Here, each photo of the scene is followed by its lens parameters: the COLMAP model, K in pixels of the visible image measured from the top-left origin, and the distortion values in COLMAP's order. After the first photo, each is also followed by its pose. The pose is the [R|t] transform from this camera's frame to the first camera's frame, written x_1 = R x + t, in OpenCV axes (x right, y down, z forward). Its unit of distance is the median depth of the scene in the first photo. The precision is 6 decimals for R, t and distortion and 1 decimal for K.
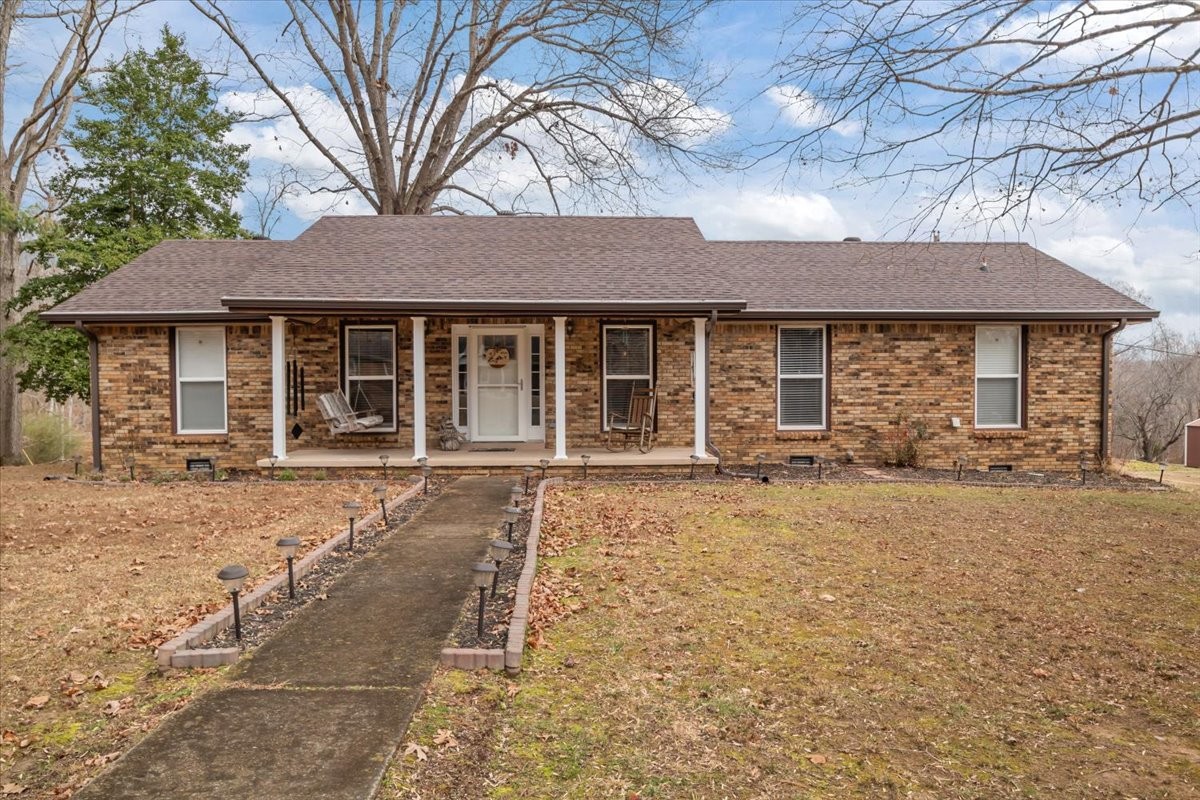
lens RADIAL K [[544.7, 0, 609.7], [0, 544.7, 409.3], [0, 0, 1]] dist [-0.007630, -0.001059]
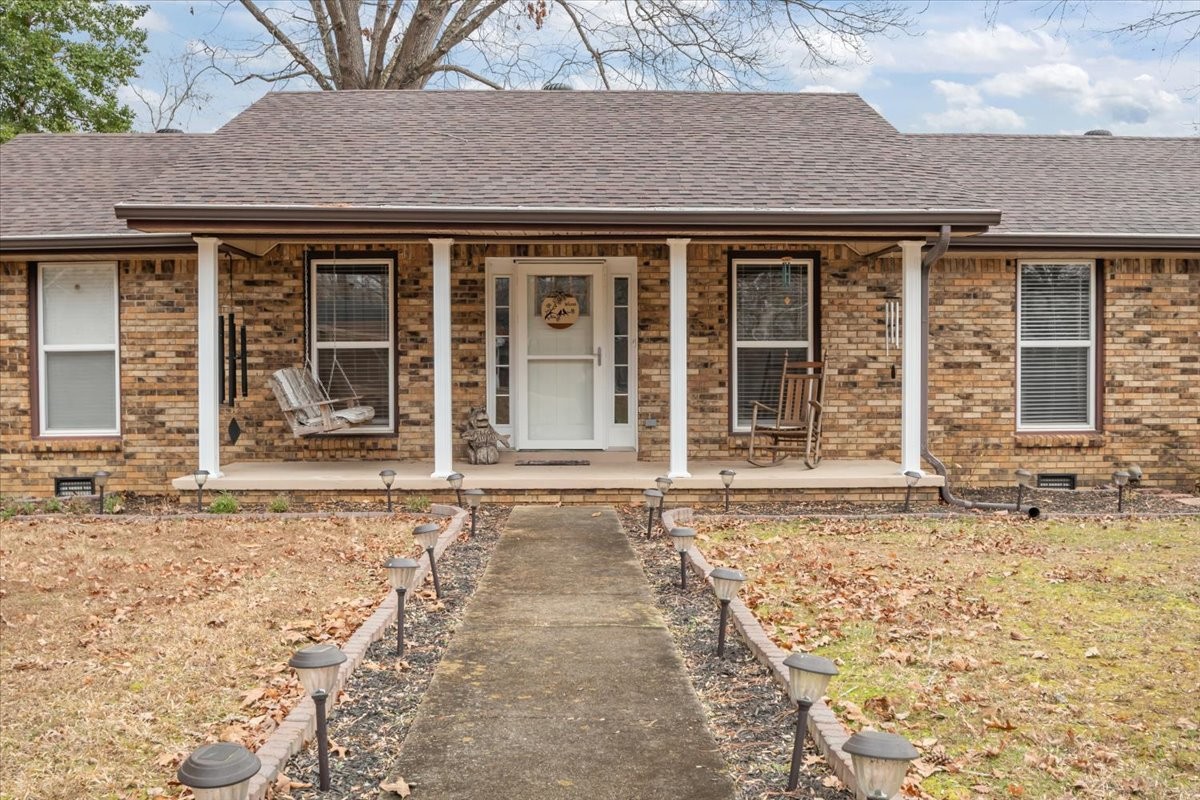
lens RADIAL K [[711.5, 0, 583.2], [0, 711.5, 420.5], [0, 0, 1]] dist [-0.014676, -0.001582]
pose [[0.999952, 0.001312, -0.009687, -0.171895], [-0.001313, 0.999999, -0.000072, 0.026605], [0.009687, 0.000084, 0.999953, 0.203462]]
